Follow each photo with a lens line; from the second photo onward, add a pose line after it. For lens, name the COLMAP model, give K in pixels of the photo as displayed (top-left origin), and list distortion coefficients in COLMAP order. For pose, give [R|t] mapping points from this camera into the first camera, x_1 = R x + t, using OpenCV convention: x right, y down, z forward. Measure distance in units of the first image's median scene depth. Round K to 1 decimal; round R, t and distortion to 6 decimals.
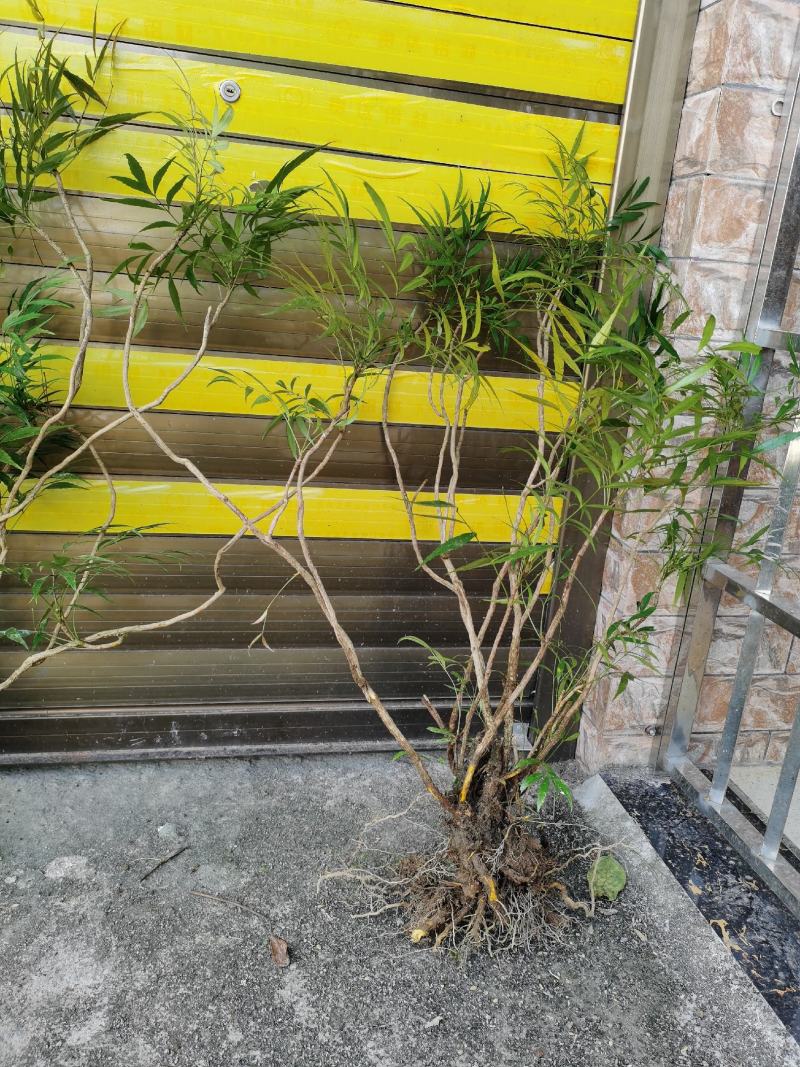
lens RADIAL K [[822.9, 0, 401.9], [0, 822.9, 534.1], [0, 0, 1]] dist [0.046311, -0.052455]
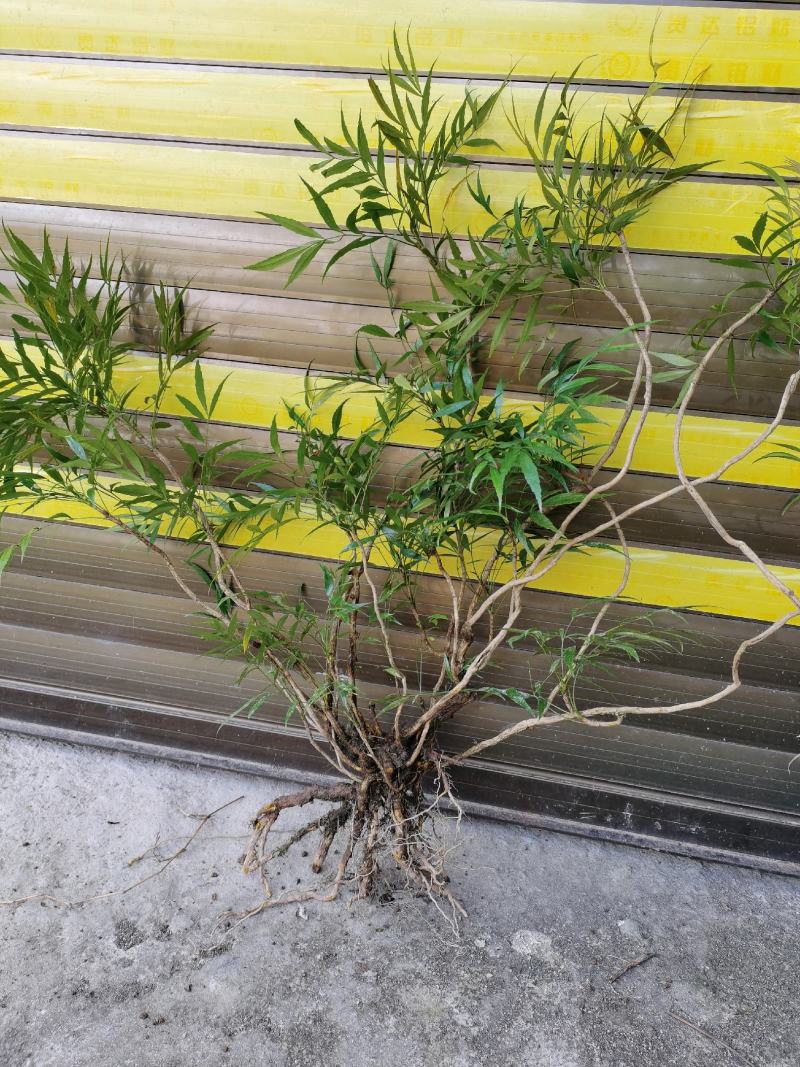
lens RADIAL K [[822.9, 0, 398.7], [0, 822.9, 533.2], [0, 0, 1]] dist [0.046311, -0.052455]
pose [[0.926430, 0.101327, -0.362574, -0.246571], [-0.113155, 0.993511, -0.011476, -0.041991], [0.359059, 0.051659, 0.931884, 0.025851]]
